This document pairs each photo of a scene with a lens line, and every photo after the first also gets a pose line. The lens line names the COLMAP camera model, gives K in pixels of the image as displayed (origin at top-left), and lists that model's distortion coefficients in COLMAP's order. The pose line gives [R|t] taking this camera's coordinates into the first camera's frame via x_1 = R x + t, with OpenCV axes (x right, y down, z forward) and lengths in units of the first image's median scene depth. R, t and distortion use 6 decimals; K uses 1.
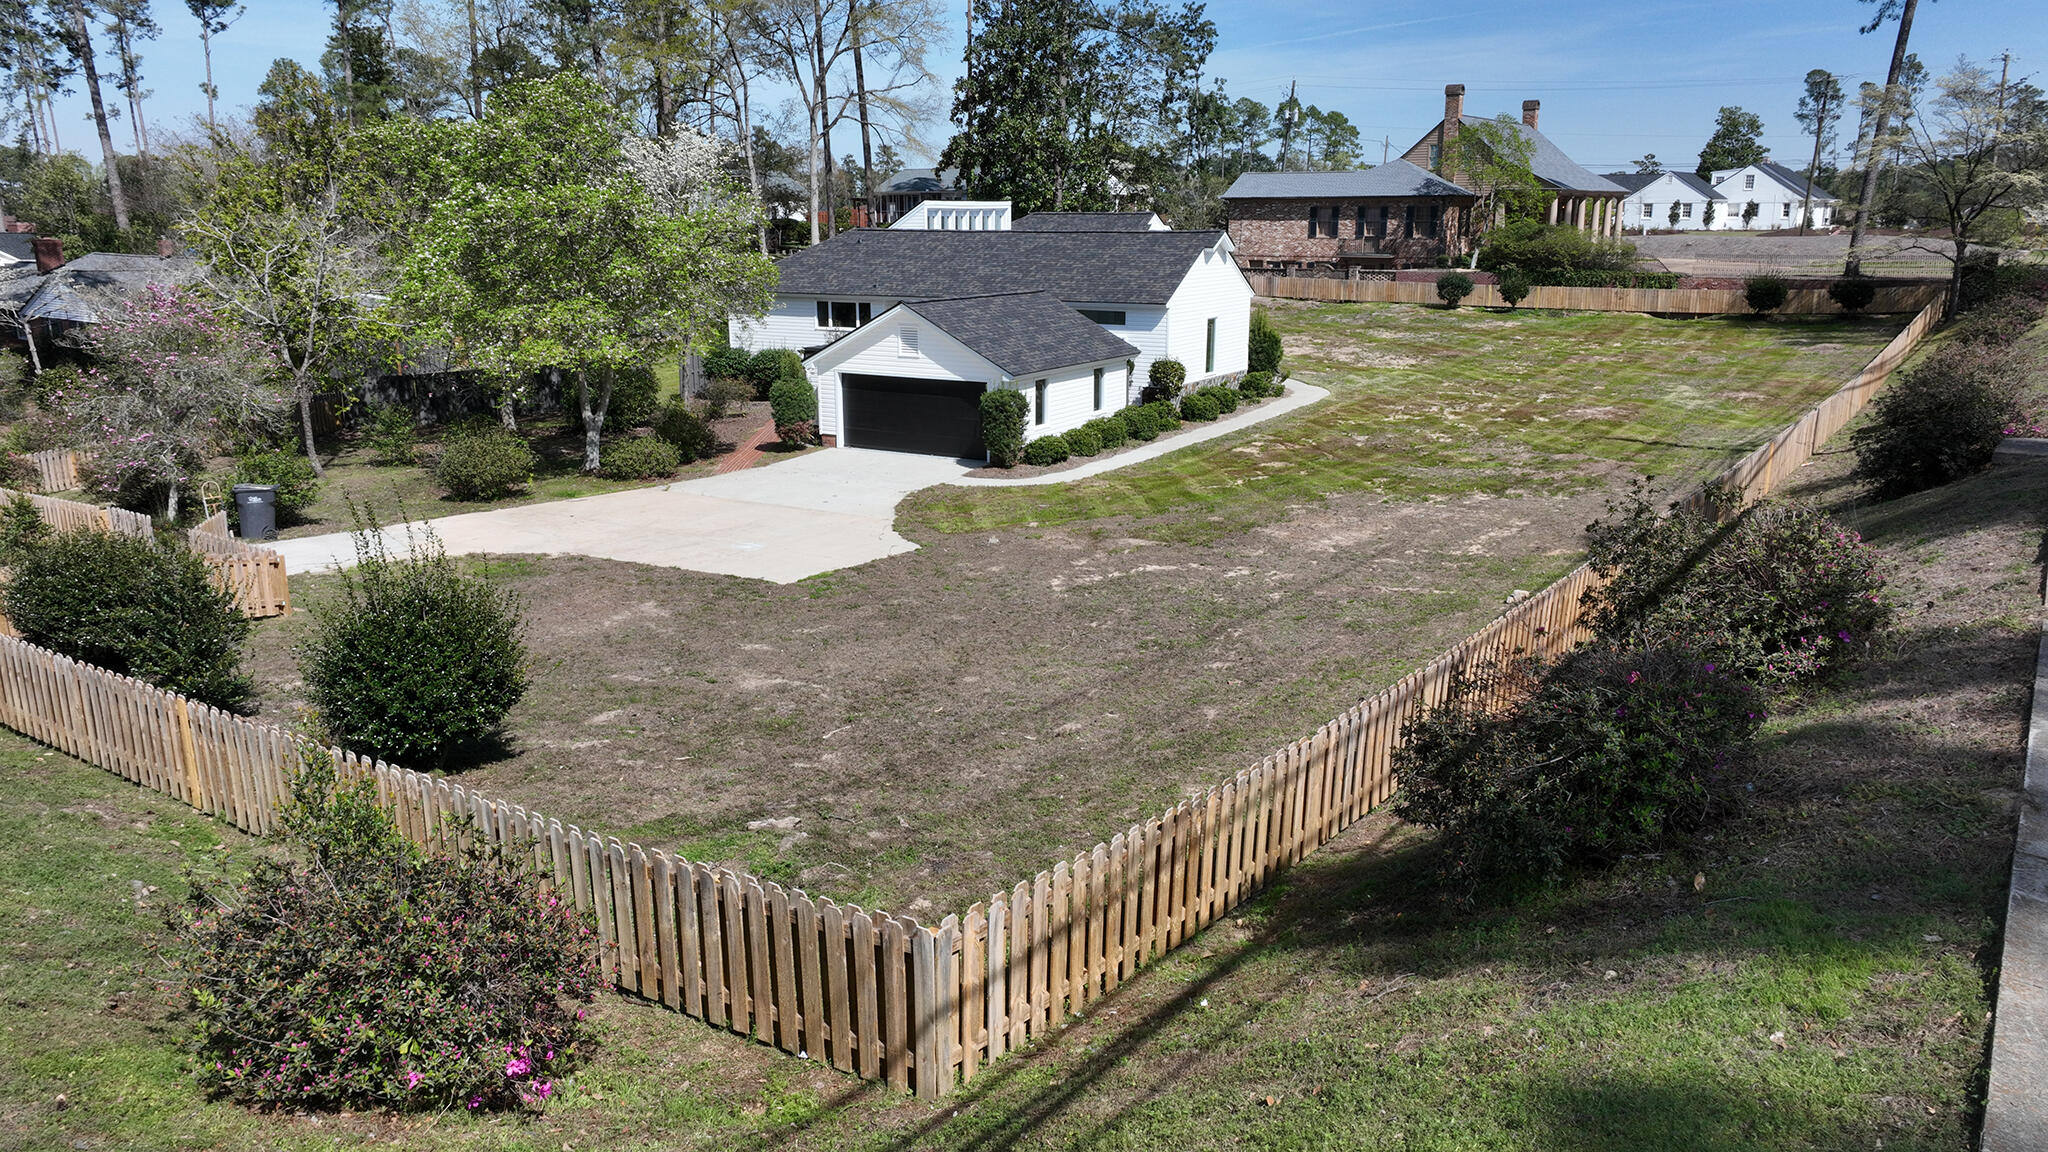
lens RADIAL K [[1440.0, 0, 1023.2], [0, 1440.0, 566.1], [0, 0, 1]] dist [-0.007538, 0.023616]
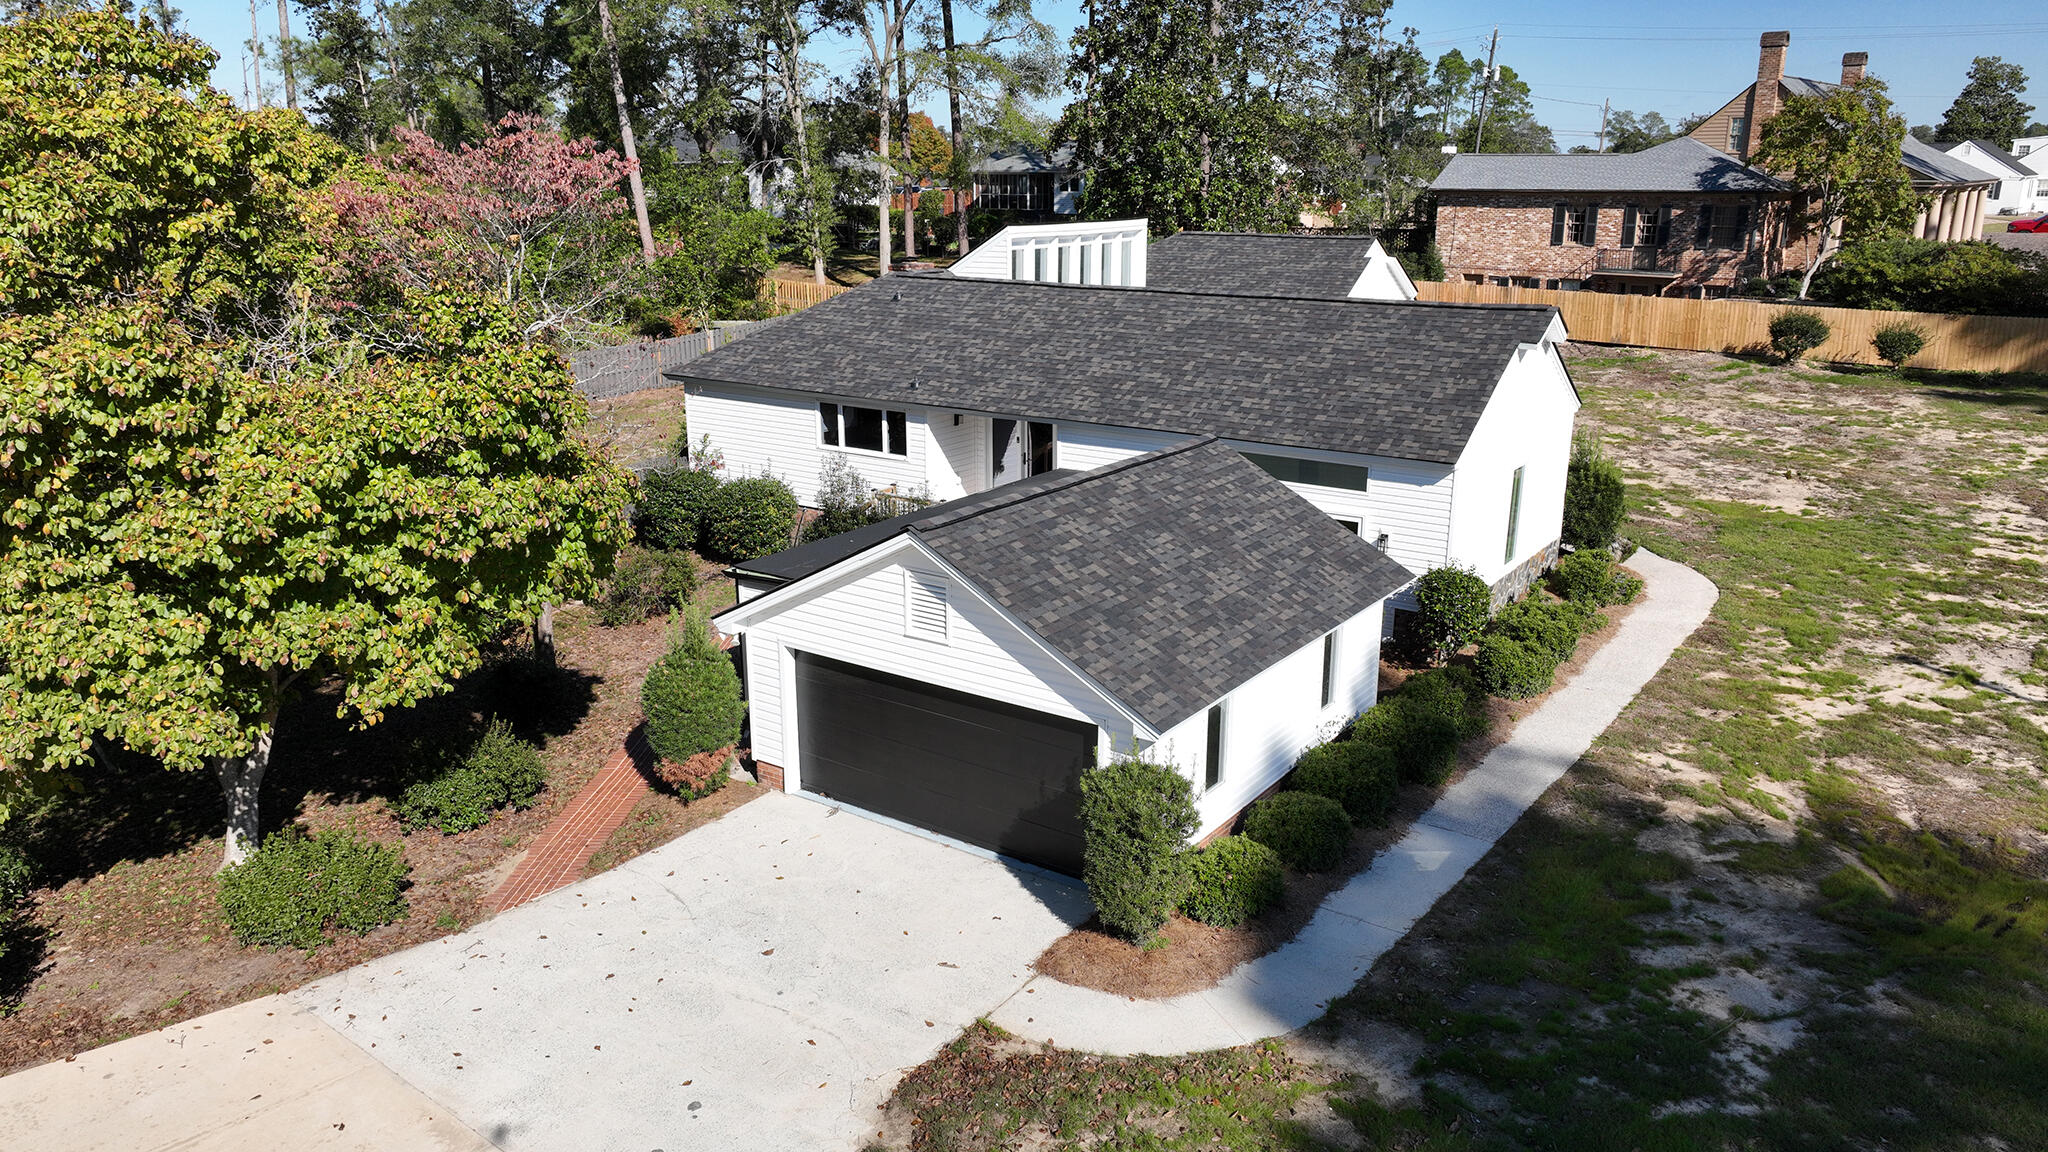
lens RADIAL K [[1440.0, 0, 1021.5], [0, 1440.0, 569.6], [0, 0, 1]] dist [-0.007538, 0.023616]
pose [[0.996441, 0.024235, -0.080734, -0.010721], [-0.021736, 0.999261, 0.031687, -0.140125], [0.081442, -0.029820, 0.996232, 0.424583]]
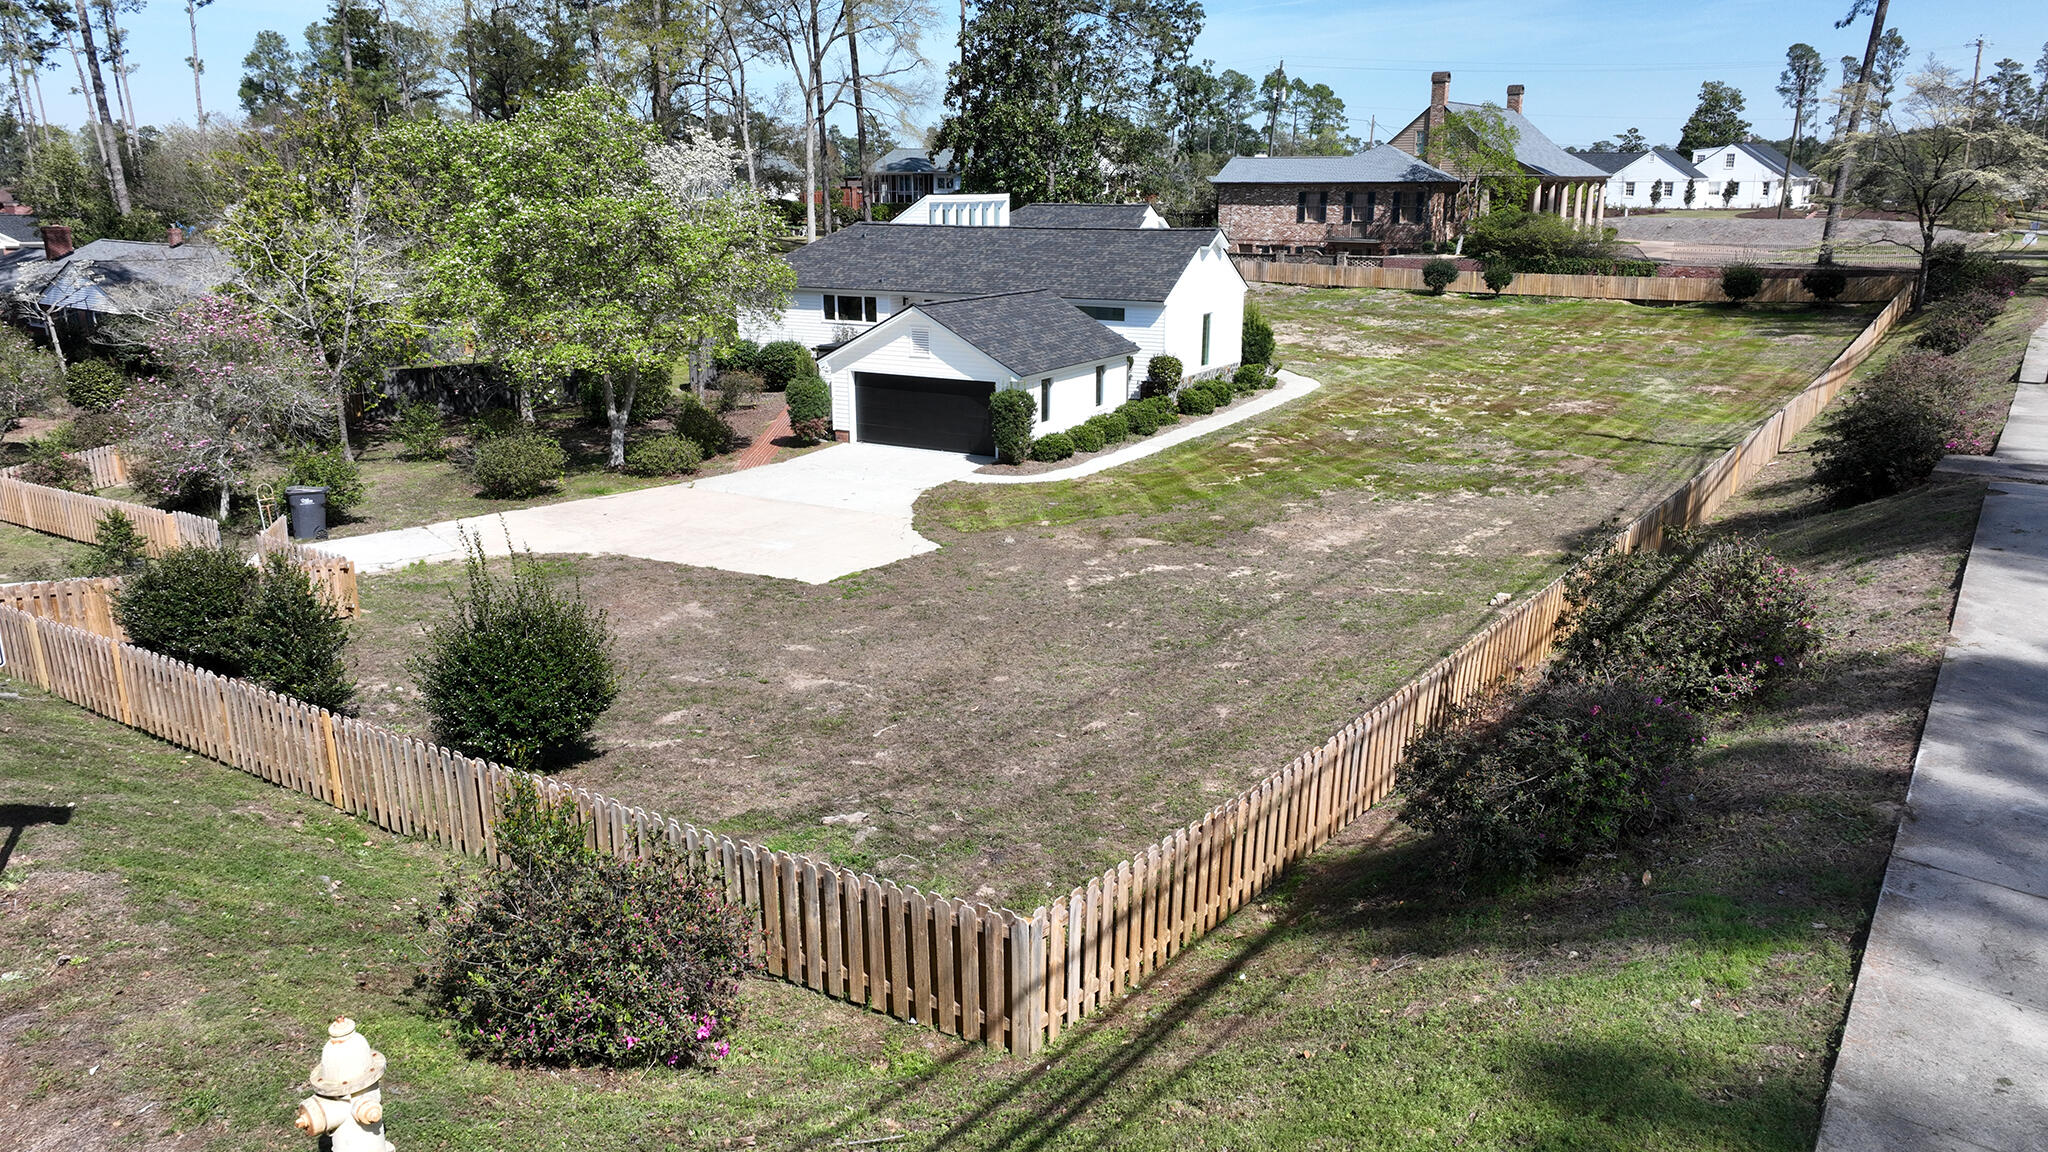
lens RADIAL K [[1440.0, 0, 1023.0], [0, 1440.0, 565.0], [0, 0, 1]] dist [-0.007538, 0.023616]
pose [[0.999937, -0.002019, 0.011017, -0.012734], [0.001792, 0.999786, 0.020624, -0.012211], [-0.011056, -0.020603, 0.999727, -0.036105]]
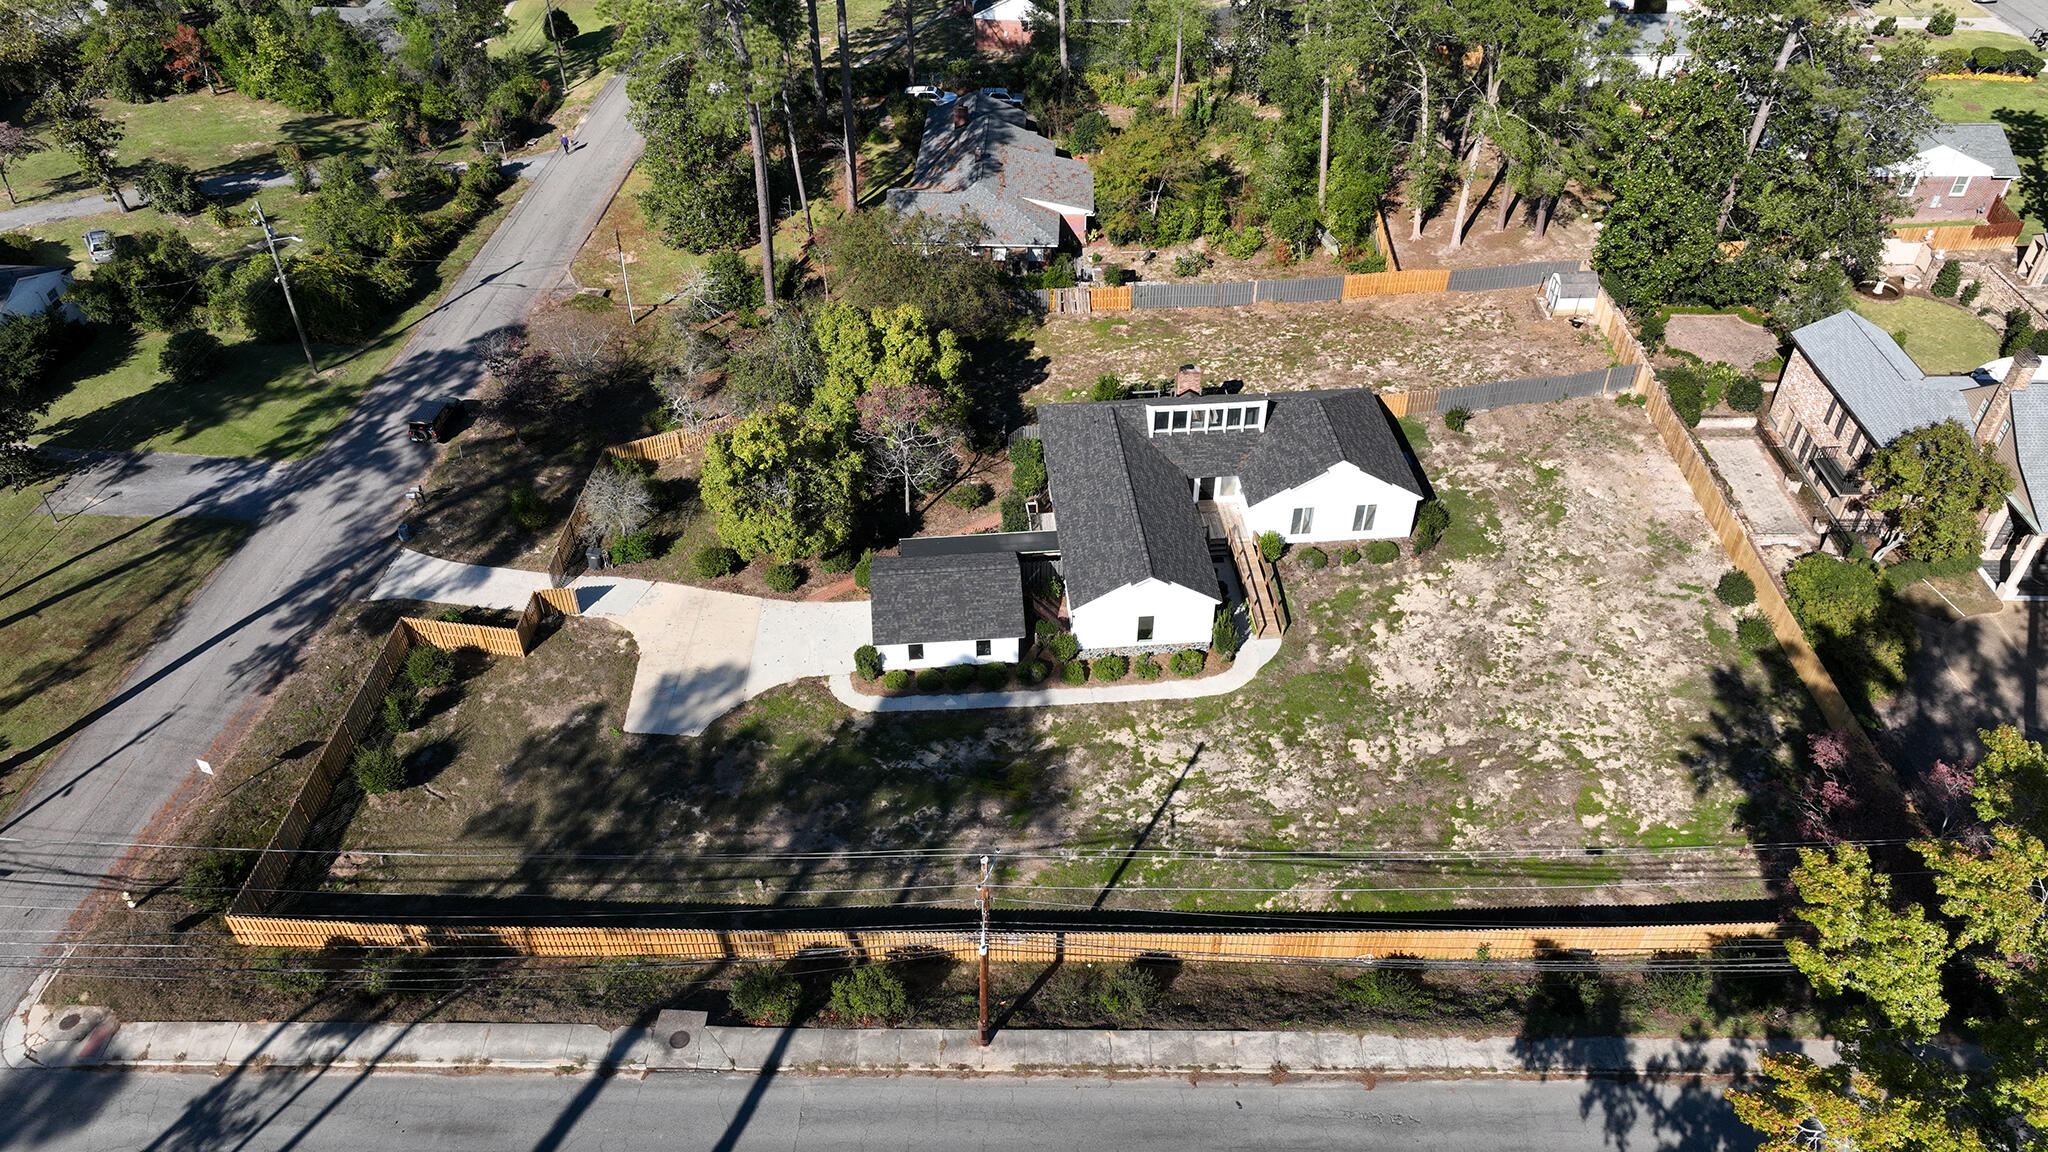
lens RADIAL K [[1440.0, 0, 1021.1], [0, 1440.0, 569.6], [0, 0, 1]] dist [-0.007538, 0.023616]
pose [[0.573621, 0.521411, -0.631735, 0.929394], [-0.191654, 0.835261, 0.515371, -0.912179], [0.796384, -0.174553, 0.579054, 0.043061]]
